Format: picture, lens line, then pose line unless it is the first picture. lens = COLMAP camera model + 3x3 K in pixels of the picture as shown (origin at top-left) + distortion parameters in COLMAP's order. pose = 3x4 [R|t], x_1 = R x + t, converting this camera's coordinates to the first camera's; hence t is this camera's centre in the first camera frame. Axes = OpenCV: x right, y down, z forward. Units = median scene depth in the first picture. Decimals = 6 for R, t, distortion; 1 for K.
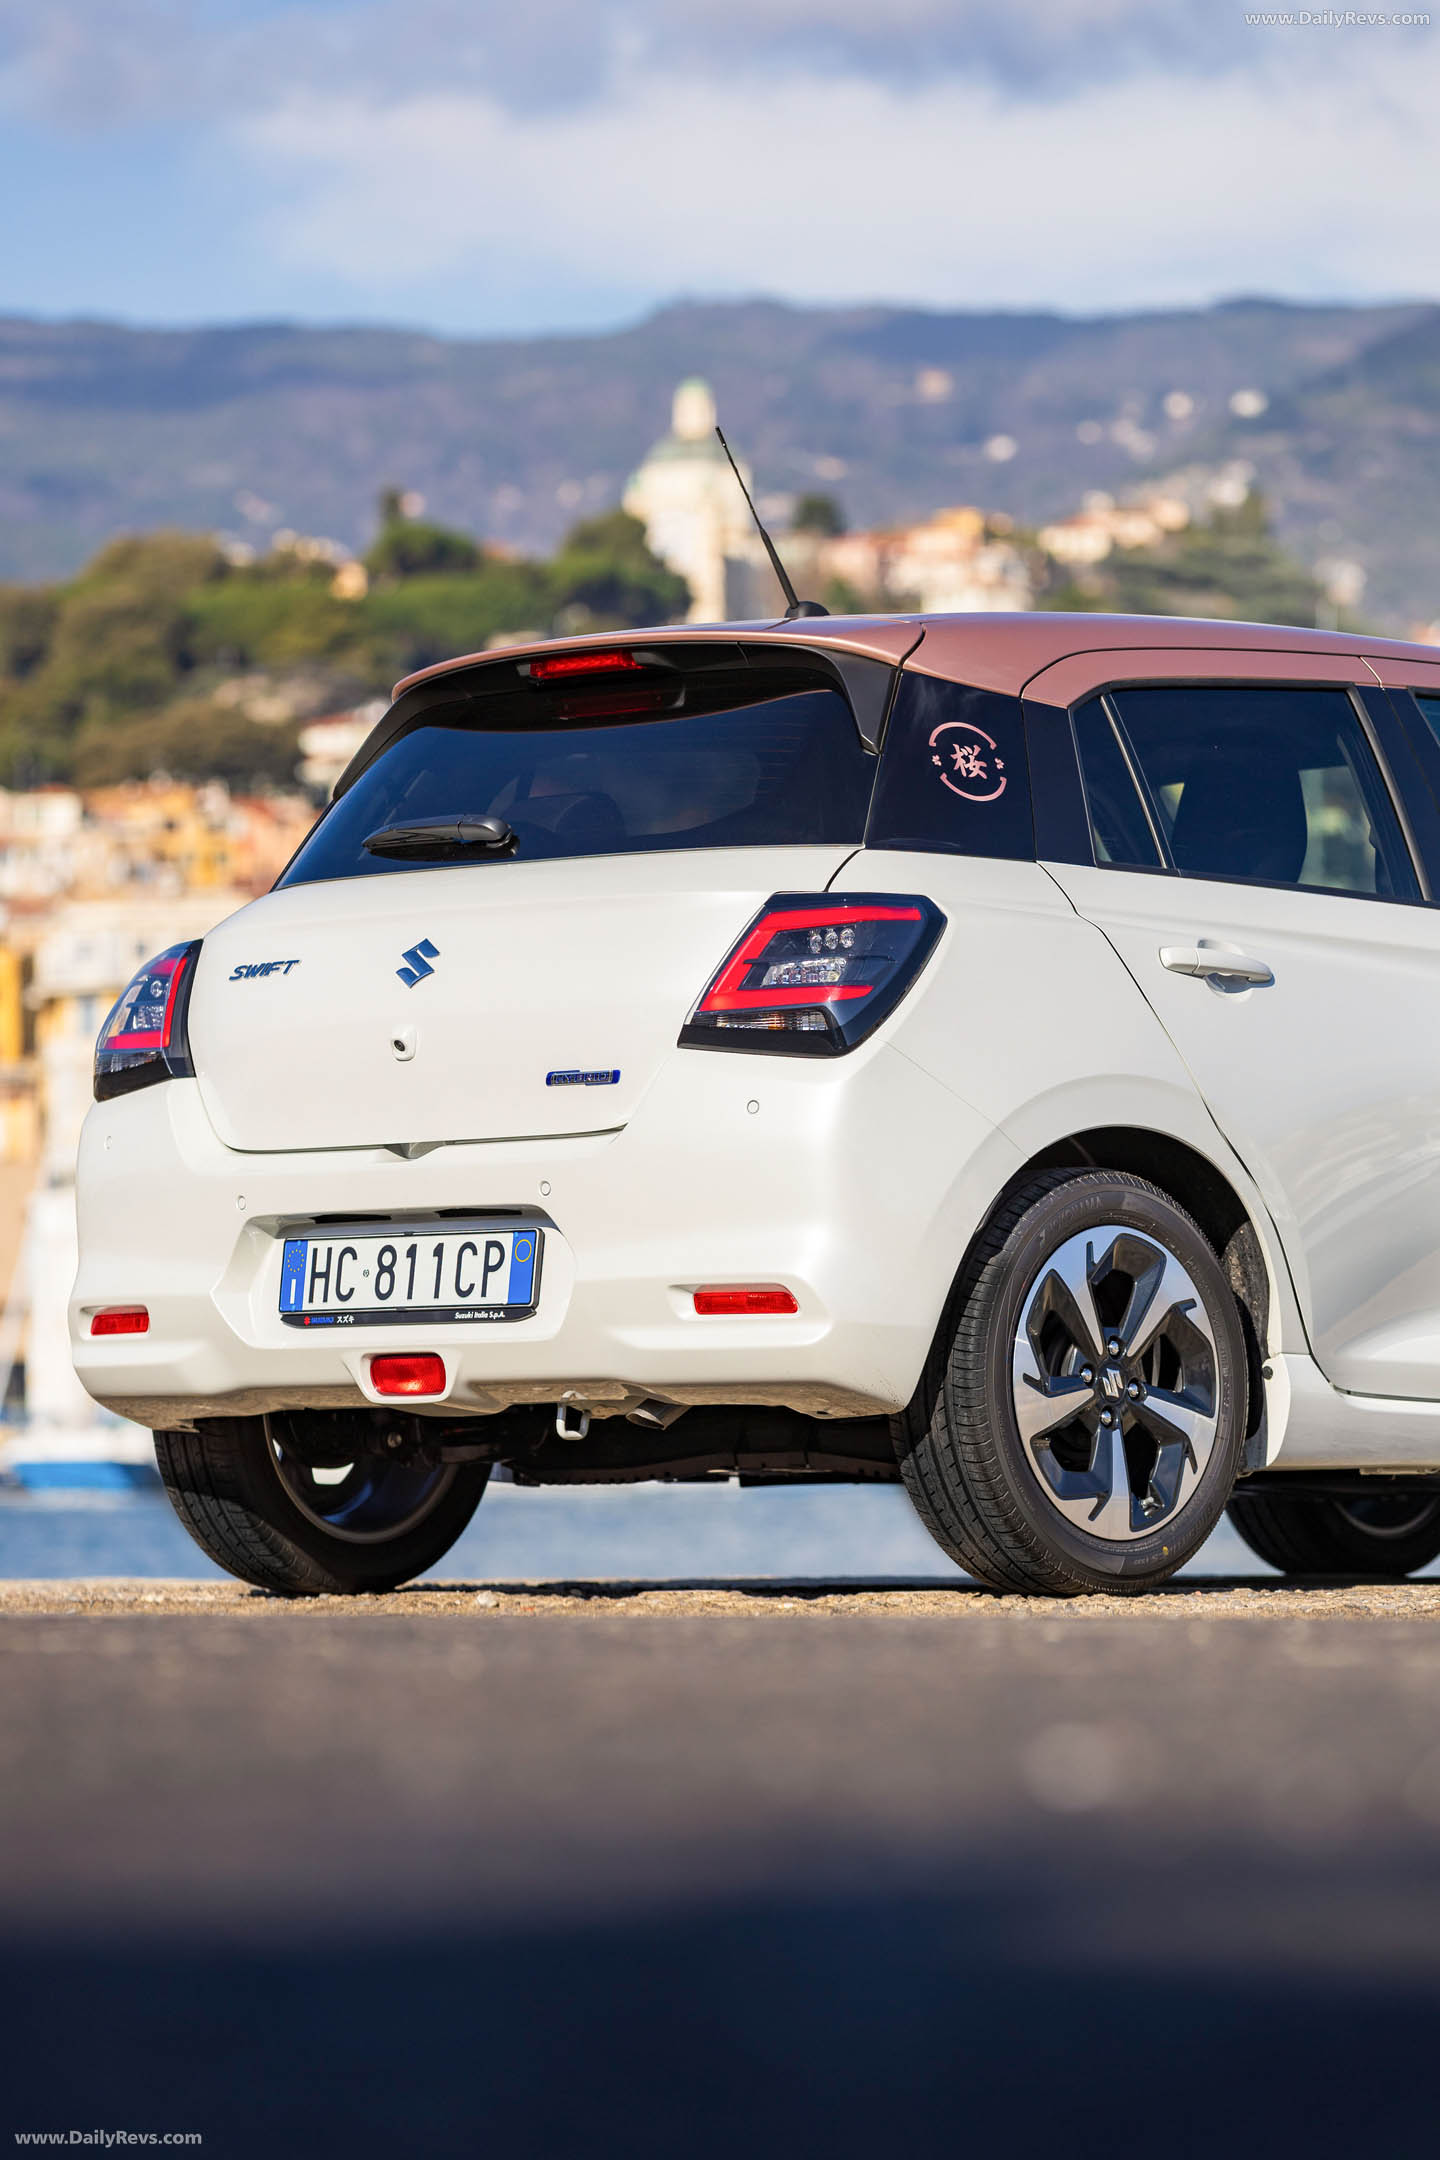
lens RADIAL K [[8311.8, 0, 720.0], [0, 8311.8, 1080.0], [0, 0, 1]] dist [0.057856, -0.839582]
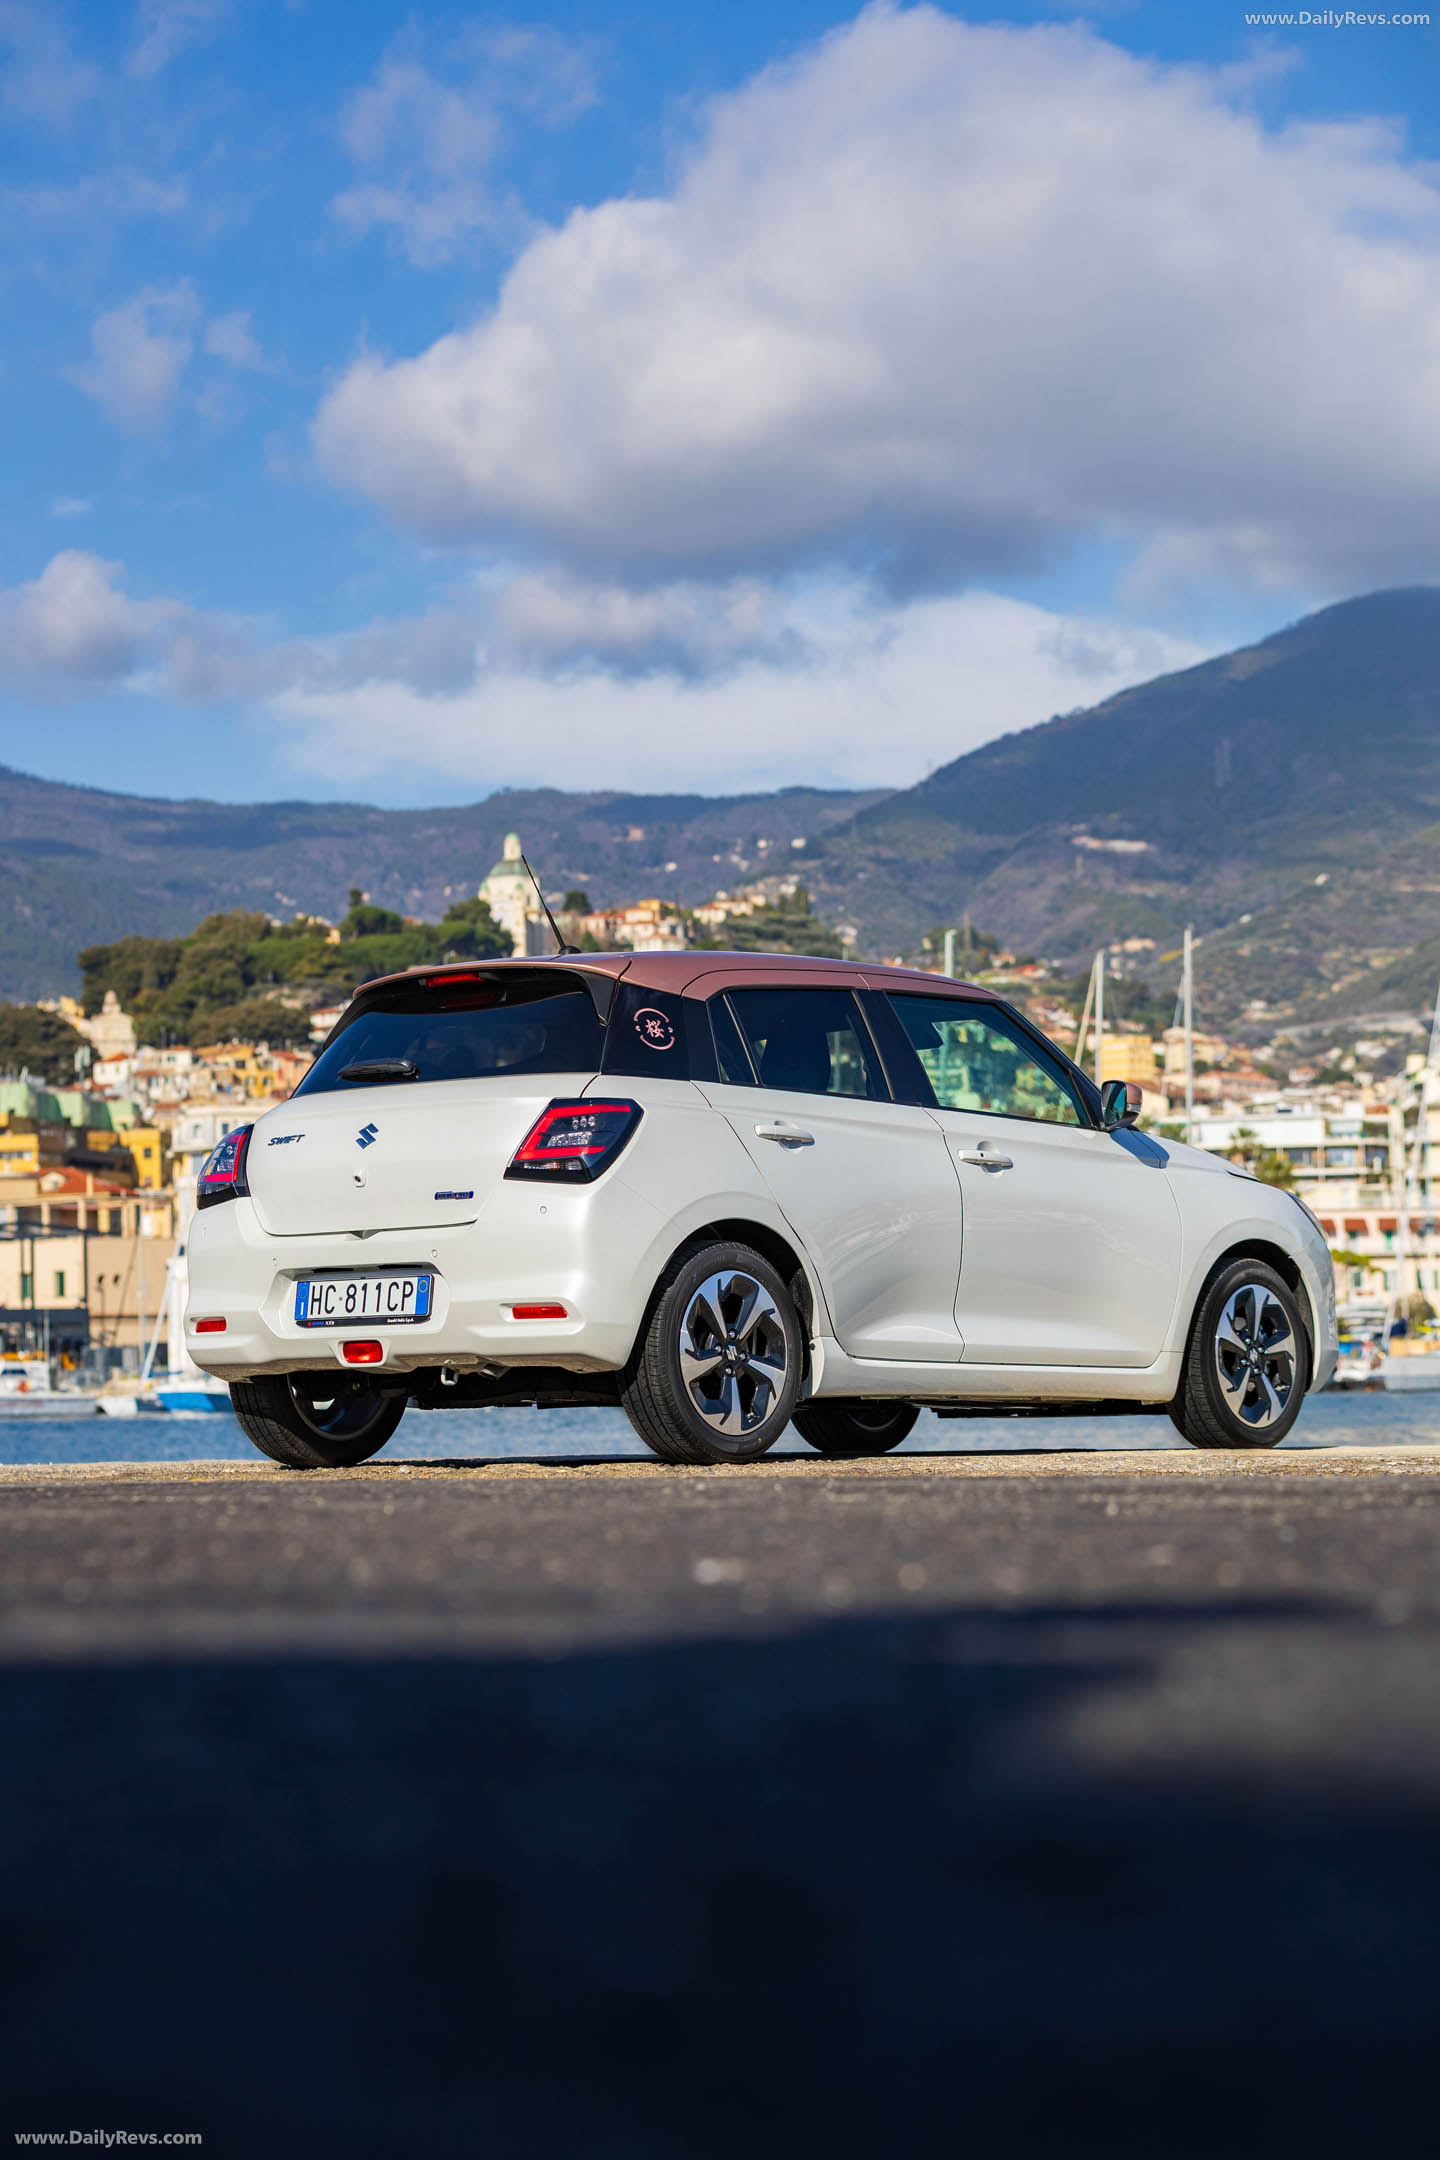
lens RADIAL K [[4382.7, 0, 720.0], [0, 4382.7, 1080.0], [0, 0, 1]] dist [0.058945, 0.088258]
pose [[0.998964, -0.006133, 0.045094, -0.000675], [0.007339, 0.999619, -0.026622, 0.000505], [-0.044914, 0.026925, 0.998628, -0.010458]]
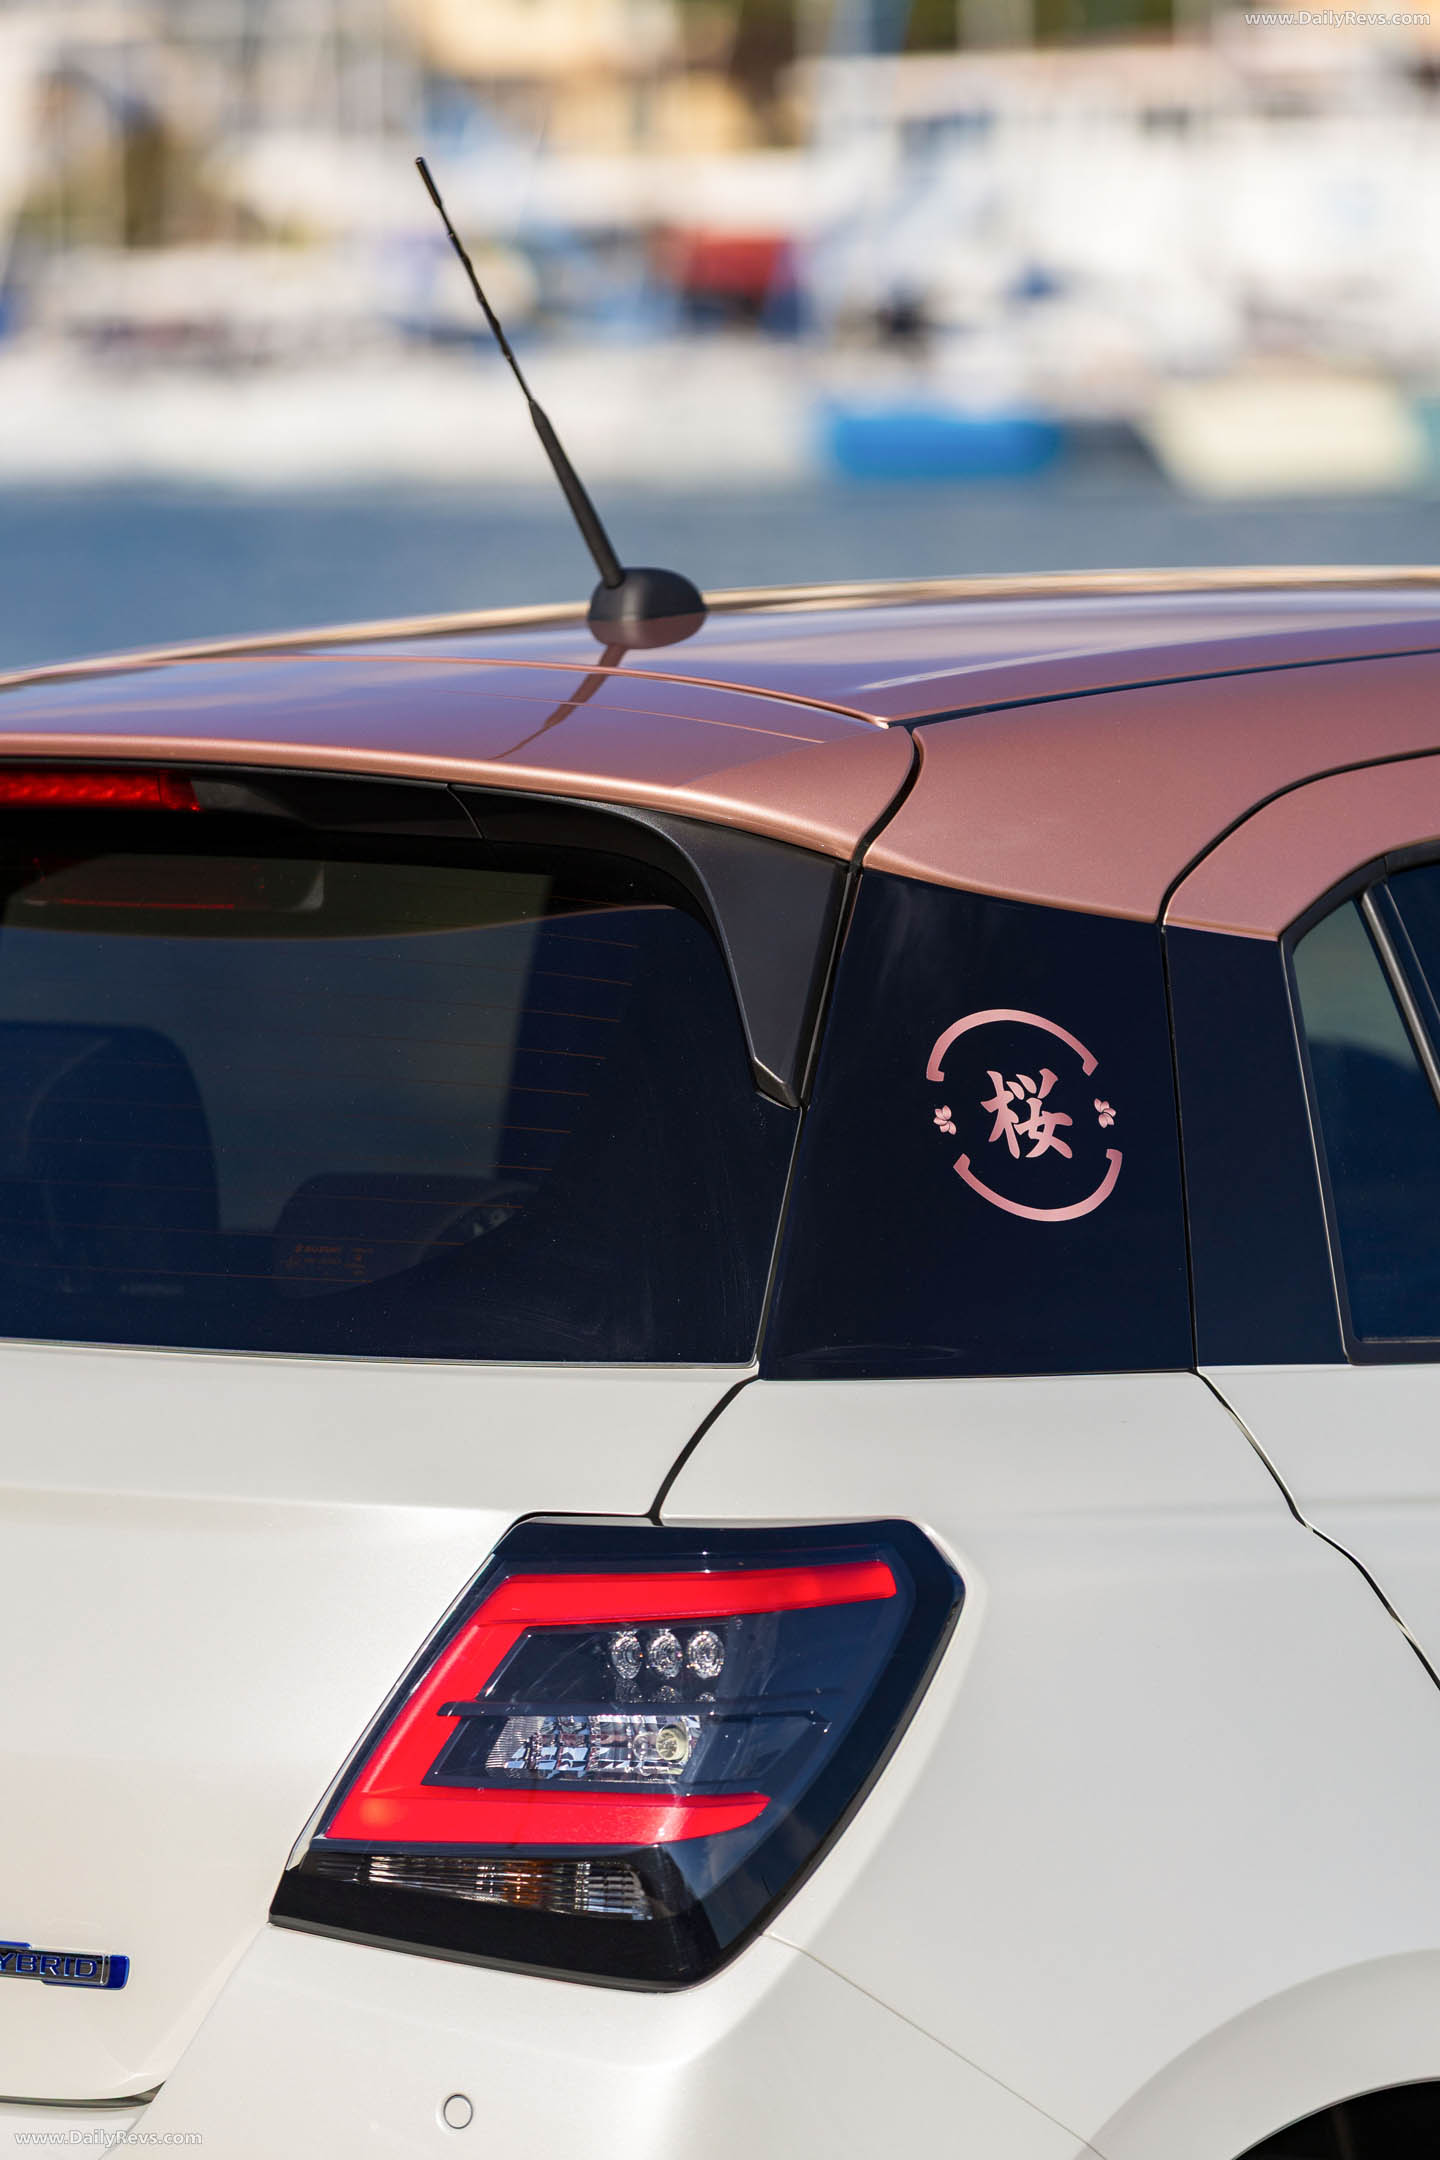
lens RADIAL K [[12123.0, 0, 720.0], [0, 12123.0, 1080.0], [0, 0, 1]] dist [0.150253, -4.627735]
pose [[0.999982, 0.004052, -0.004324, 0.017840], [-0.003558, 0.994061, 0.108762, -0.102757], [0.004739, -0.108745, 0.994058, 0.427729]]
